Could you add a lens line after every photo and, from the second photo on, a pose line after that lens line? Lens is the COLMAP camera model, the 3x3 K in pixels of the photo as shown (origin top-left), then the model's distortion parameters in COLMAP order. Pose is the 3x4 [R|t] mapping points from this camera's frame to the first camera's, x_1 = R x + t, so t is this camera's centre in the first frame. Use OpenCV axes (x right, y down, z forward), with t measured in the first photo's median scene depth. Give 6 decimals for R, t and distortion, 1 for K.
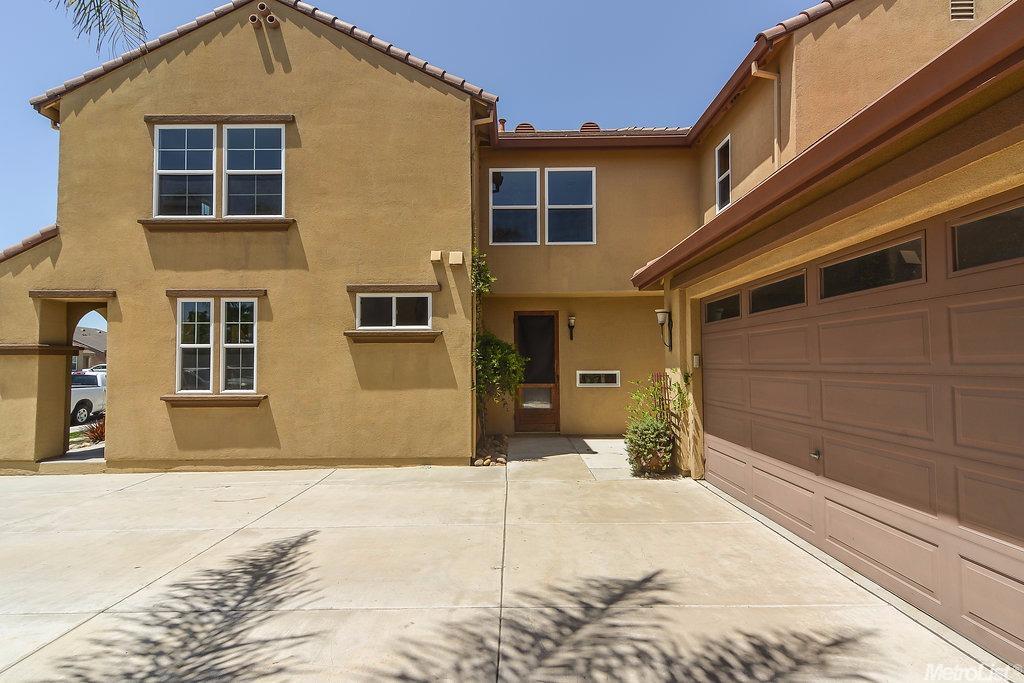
lens RADIAL K [[485.4, 0, 512.8], [0, 485.4, 347.8], [0, 0, 1]] dist [0.019561, -0.003351]
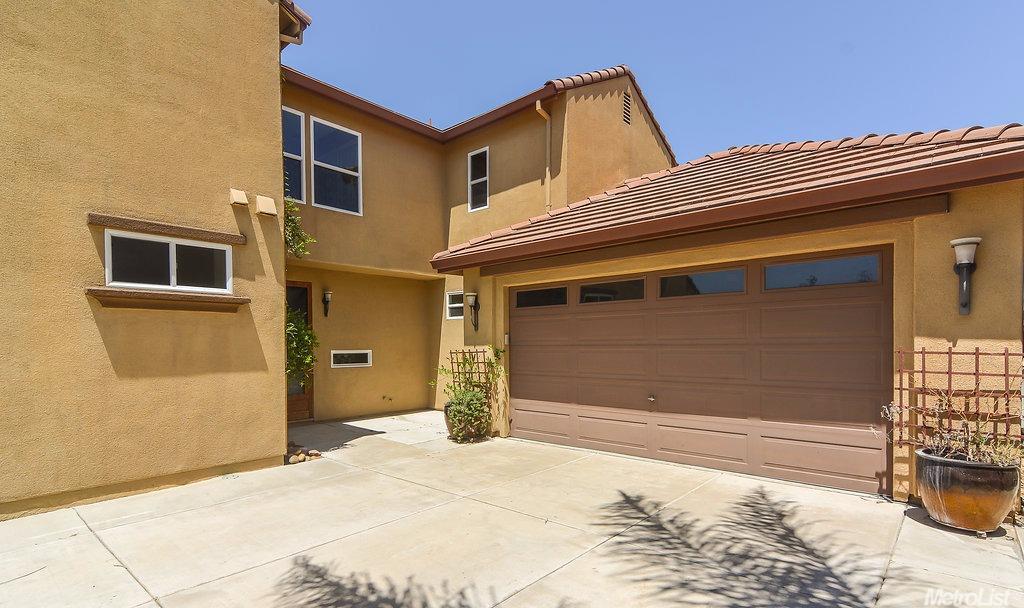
lens RADIAL K [[496.4, 0, 511.0], [0, 496.4, 355.2], [0, 0, 1]] dist [0.021611, -0.002998]
pose [[0.665876, -0.015089, 0.745910, -0.459939], [-0.021123, 0.999013, 0.039065, 0.016649], [-0.745764, -0.041769, 0.664900, 0.159330]]
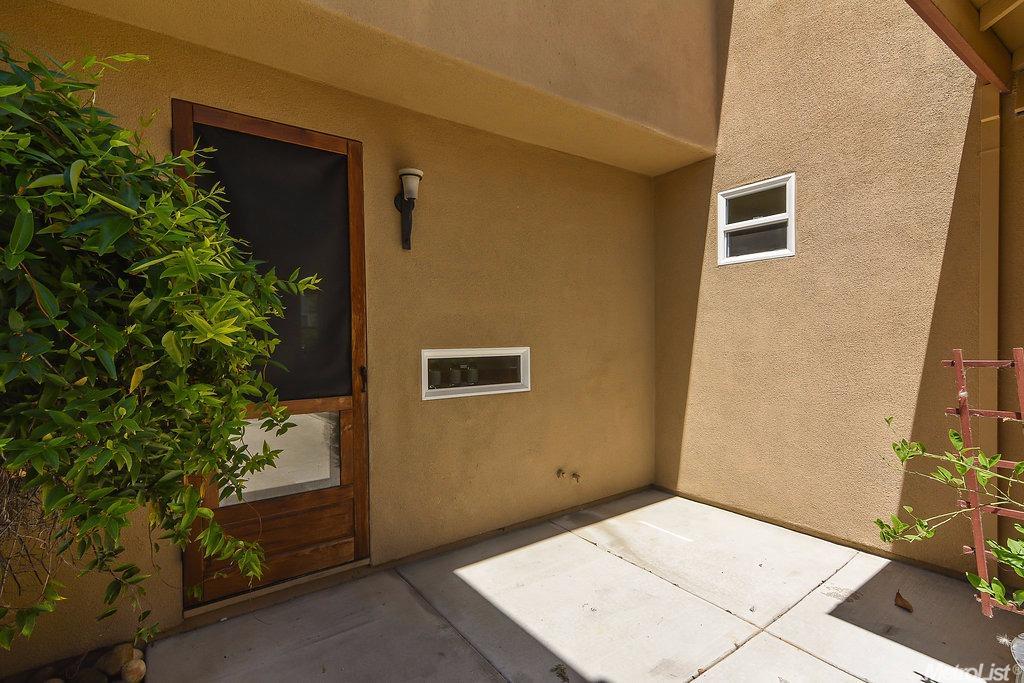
lens RADIAL K [[485.4, 0, 510.9], [0, 485.4, 343.8], [0, 0, 1]] dist [0.019561, -0.003351]
pose [[0.820195, -0.010530, 0.571987, -0.000458], [-0.007868, 0.999528, 0.029683, 0.045167], [-0.572030, -0.028846, 0.819726, 0.948940]]
